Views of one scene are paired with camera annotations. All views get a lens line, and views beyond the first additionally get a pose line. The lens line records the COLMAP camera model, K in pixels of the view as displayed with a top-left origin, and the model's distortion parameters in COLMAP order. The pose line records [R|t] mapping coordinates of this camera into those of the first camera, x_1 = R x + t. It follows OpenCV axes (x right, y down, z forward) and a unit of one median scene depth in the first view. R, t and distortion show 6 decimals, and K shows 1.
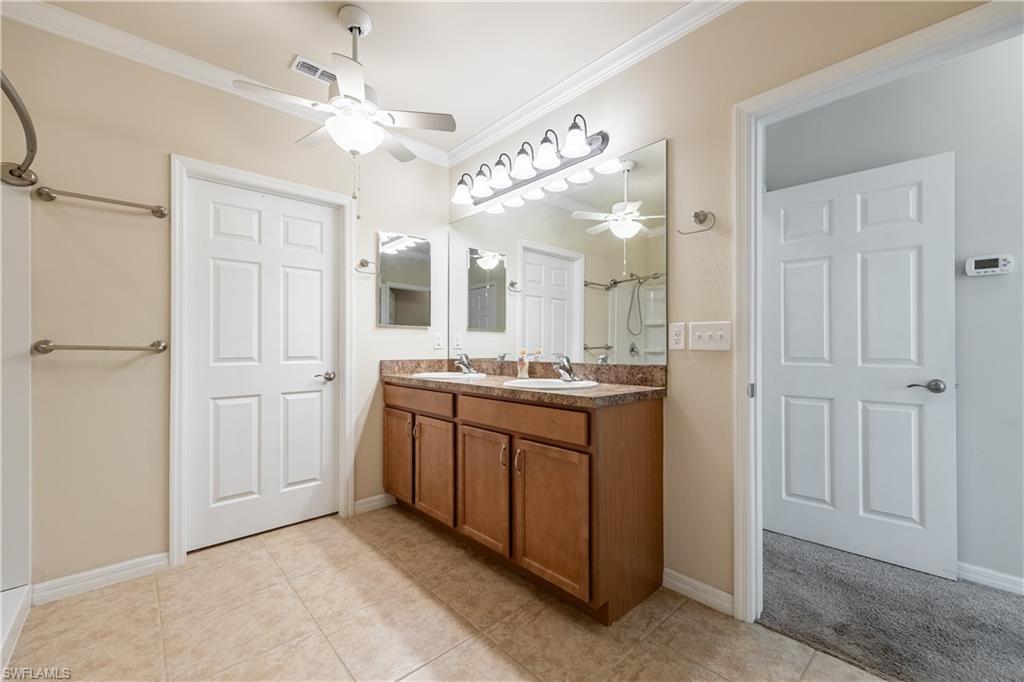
lens RADIAL K [[412.7, 0, 522.0], [0, 412.7, 341.1], [0, 0, 1]] dist [0.007899, 0.000373]
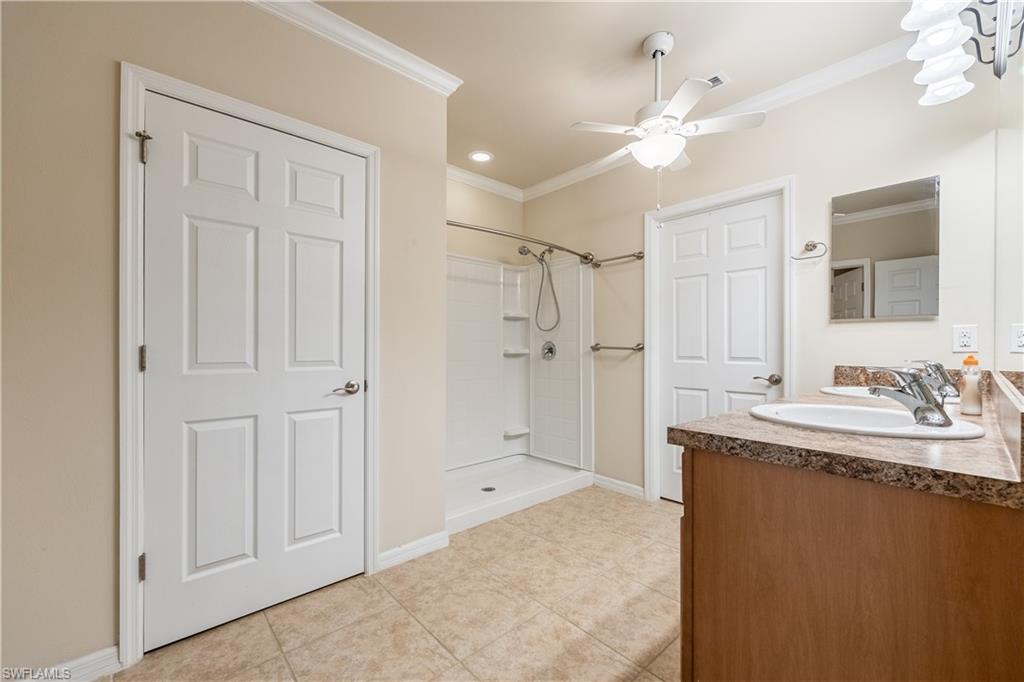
lens RADIAL K [[412.7, 0, 511.7], [0, 412.7, 344.6], [0, 0, 1]] dist [0.007899, 0.000373]
pose [[-0.001760, -0.003735, -0.999991, 0.594130], [0.010398, 0.999939, -0.003753, 0.004900], [0.999944, -0.010404, -0.001721, 0.544686]]
